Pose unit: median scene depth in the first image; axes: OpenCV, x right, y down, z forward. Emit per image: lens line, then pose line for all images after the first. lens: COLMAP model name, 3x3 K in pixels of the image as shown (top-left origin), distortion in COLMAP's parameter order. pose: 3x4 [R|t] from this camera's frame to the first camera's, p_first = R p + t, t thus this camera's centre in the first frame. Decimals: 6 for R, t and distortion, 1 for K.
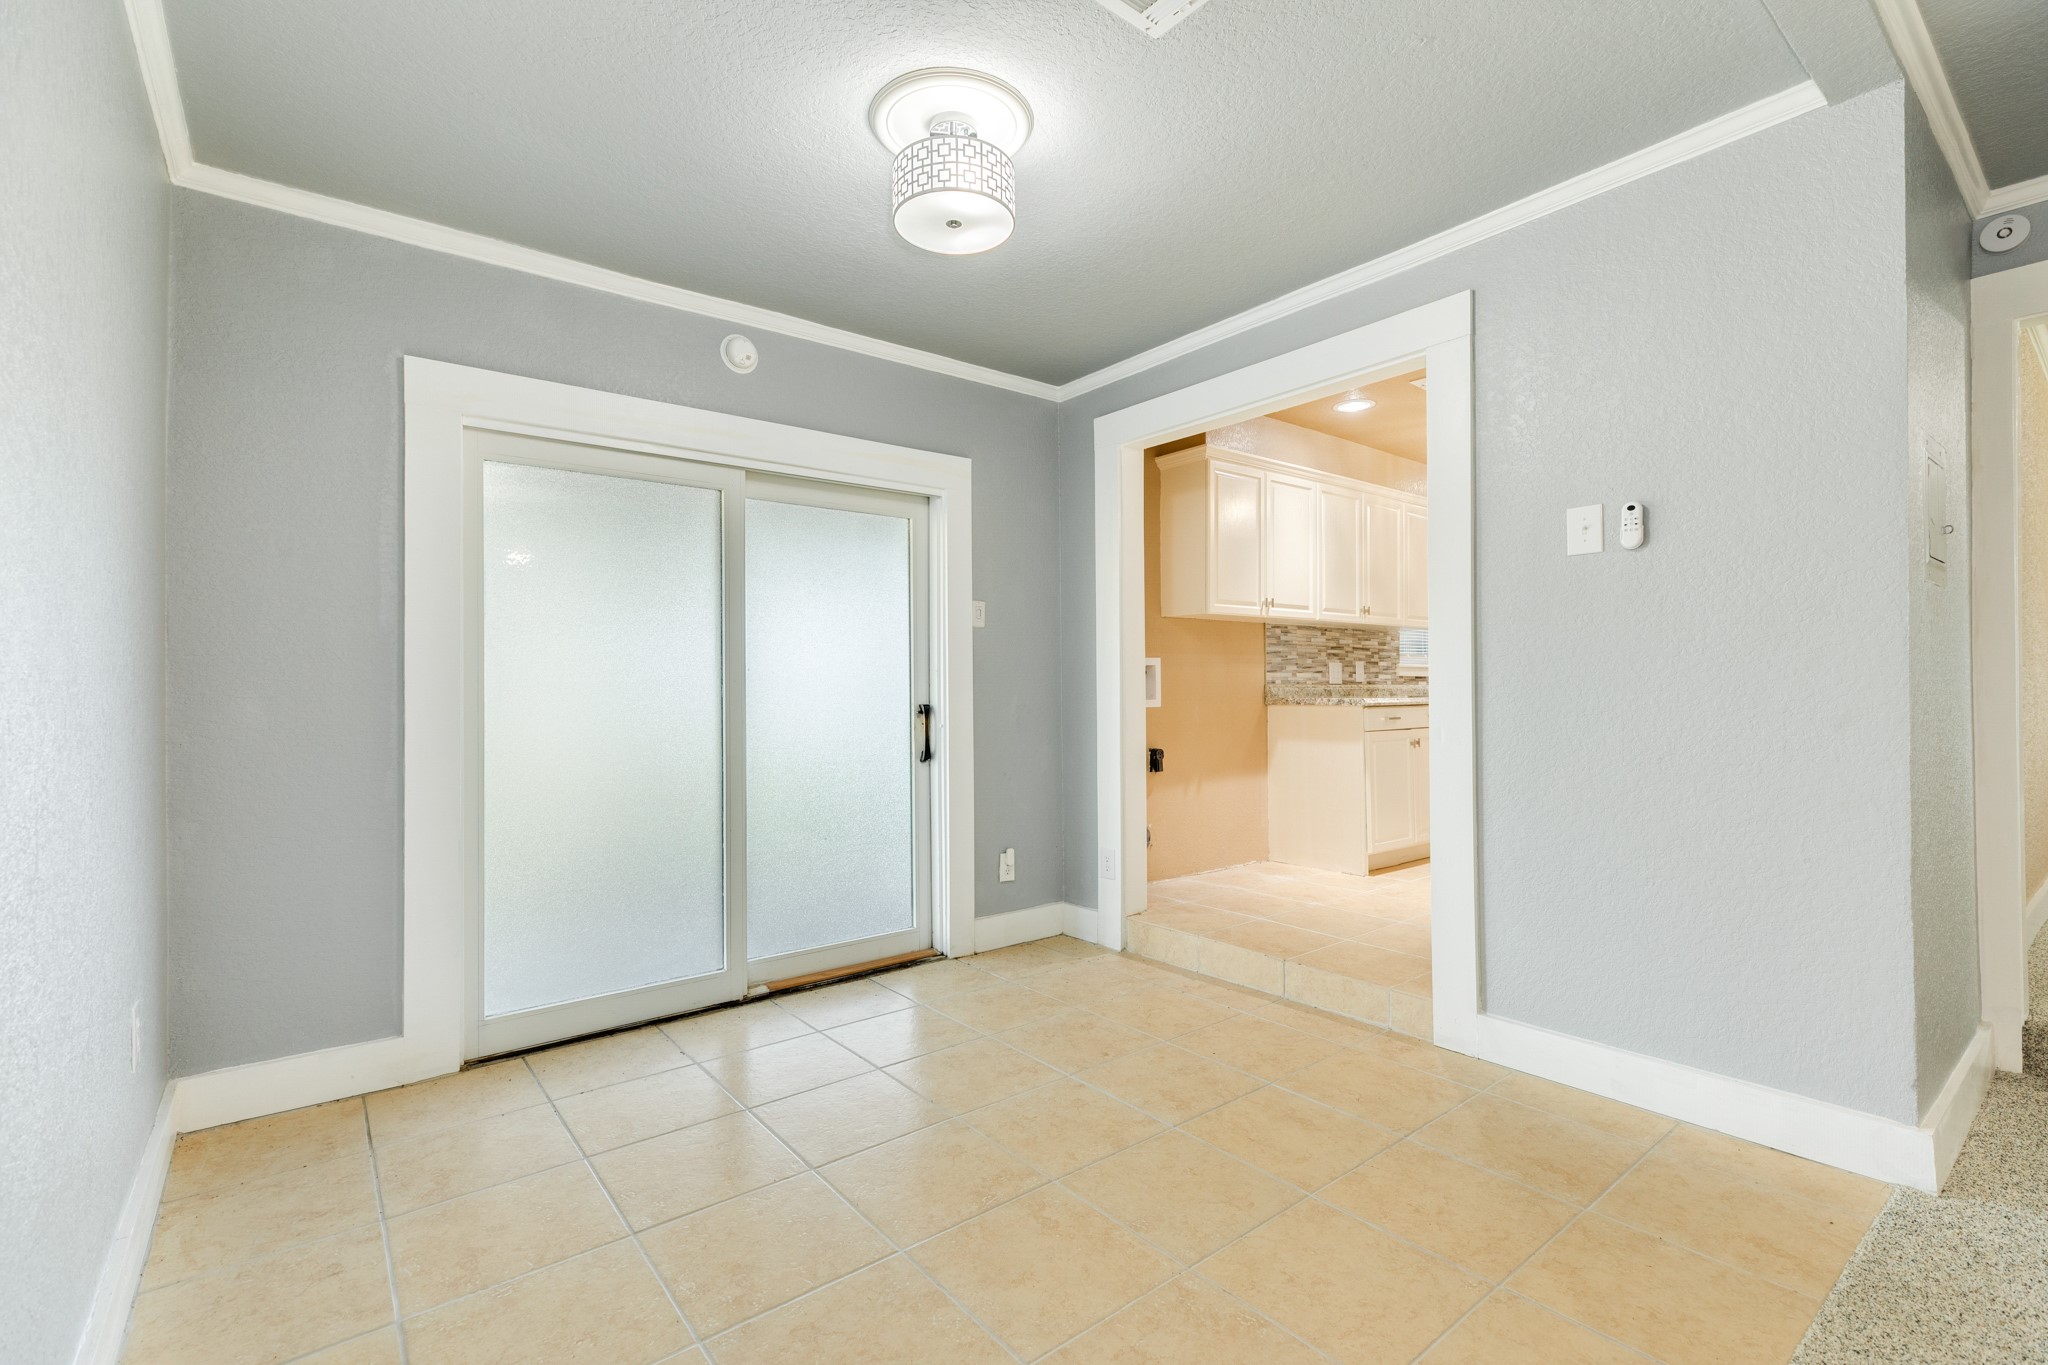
lens RADIAL K [[910.3, 0, 1024.0], [0, 910.3, 682.5], [0, 0, 1]] dist [0.000040, -0.000358]
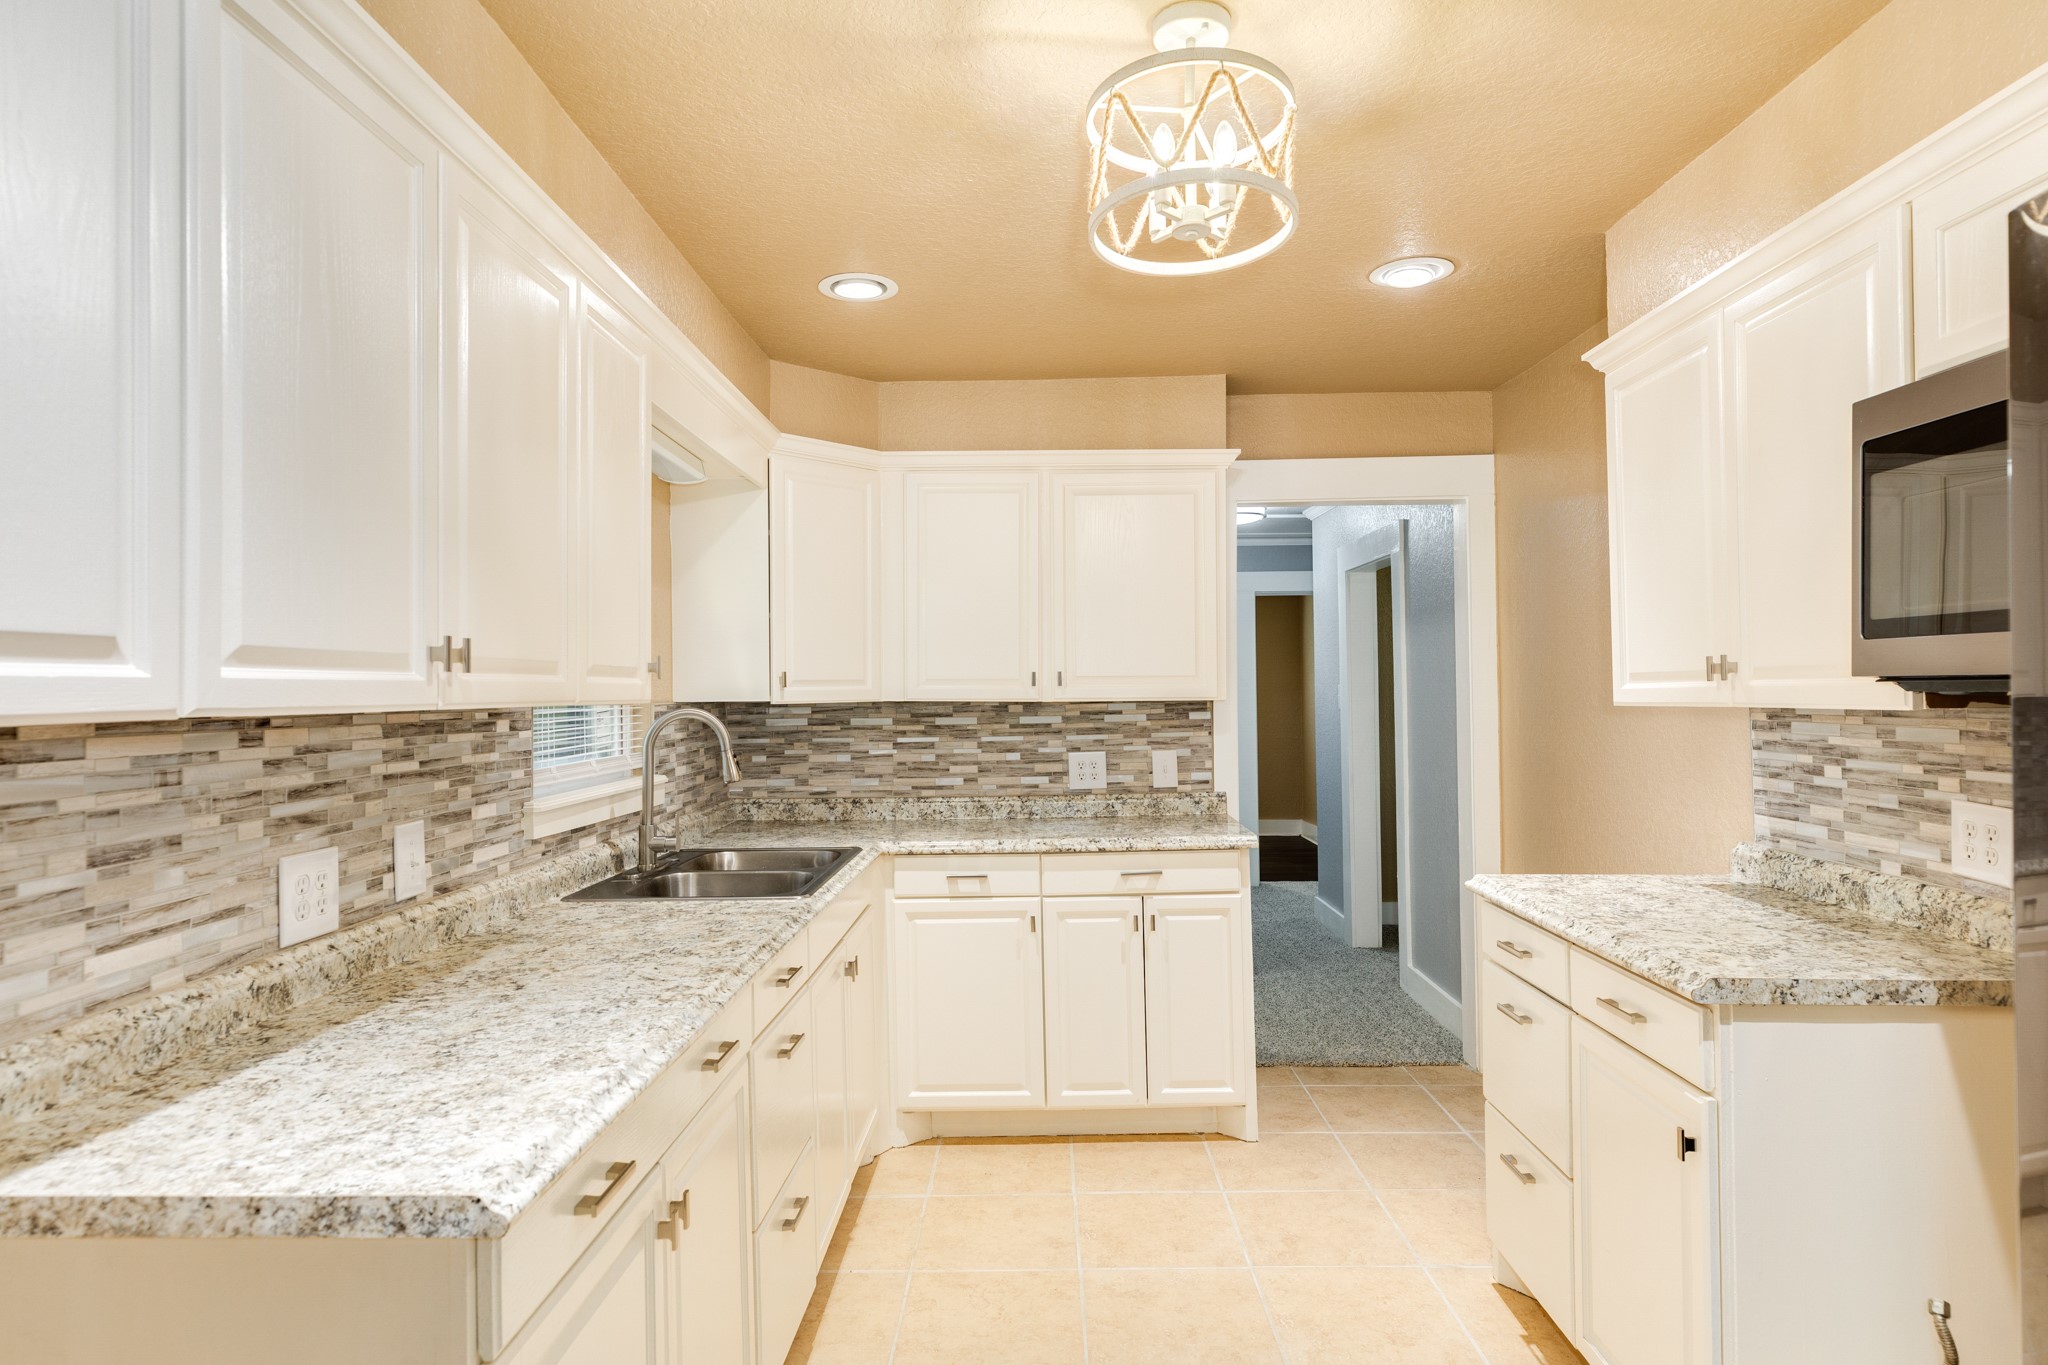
lens RADIAL K [[1135.1, 0, 1024.0], [0, 1135.1, 682.5], [0, 0, 1]] dist [0.000030, -0.000054]
pose [[0.635058, 0.003098, 0.772458, 0.227585], [0.002463, 0.999979, -0.006036, -0.065011], [-0.772461, 0.005736, 0.635037, 0.655853]]
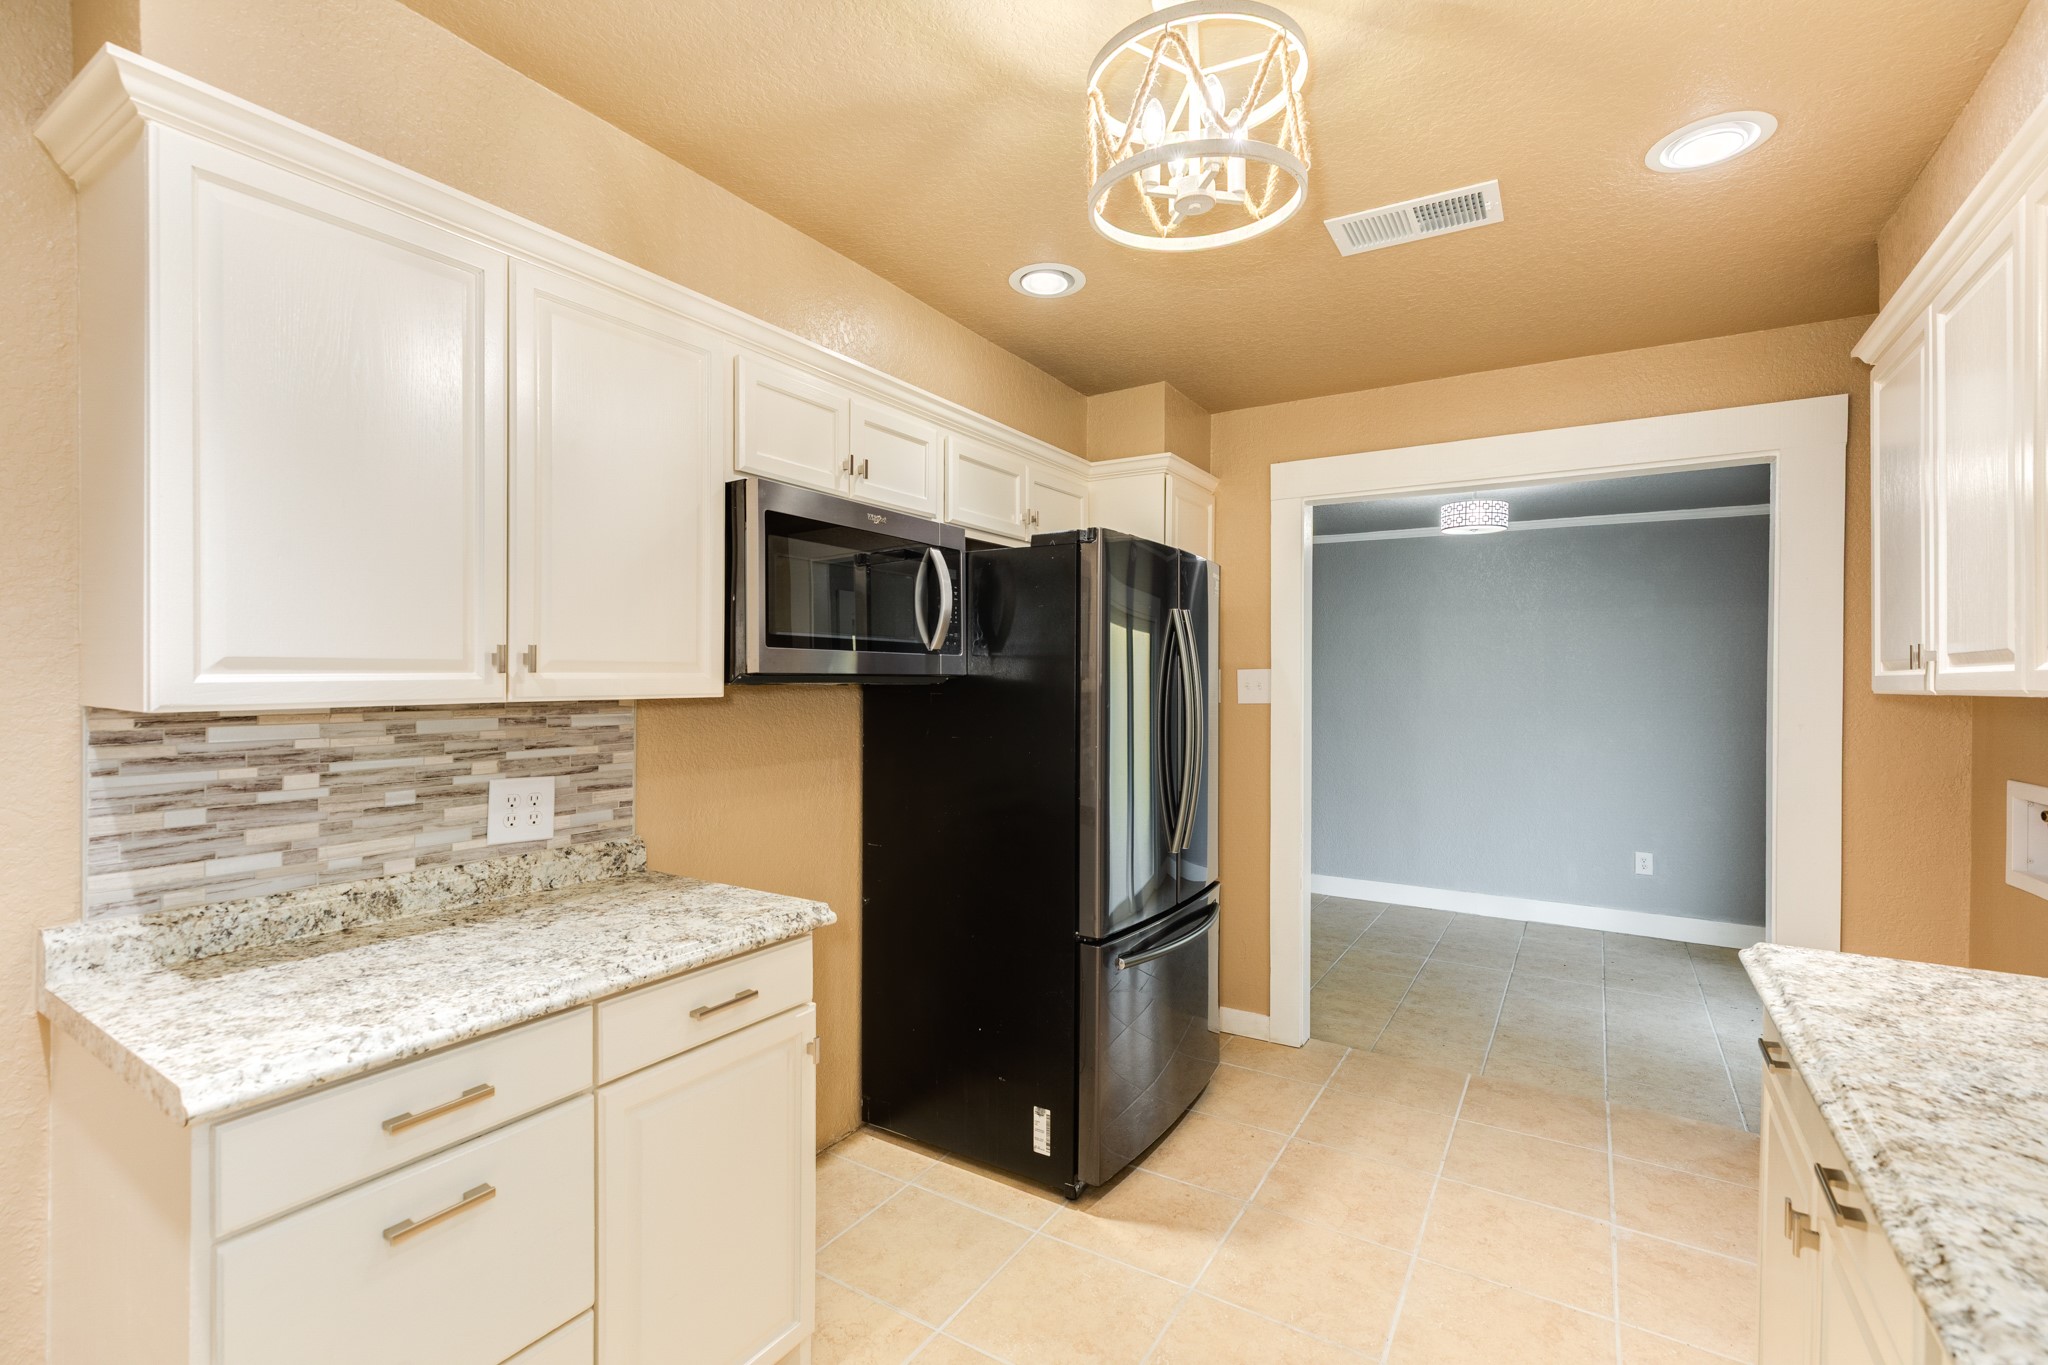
lens RADIAL K [[910.3, 0, 1024.0], [0, 910.3, 682.5], [0, 0, 1]] dist [0.000040, -0.000358]
pose [[-0.942633, 0.002595, -0.333820, 0.614984], [0.002224, 0.999996, 0.001495, -0.064527], [0.333823, 0.000667, -0.942636, 1.024305]]
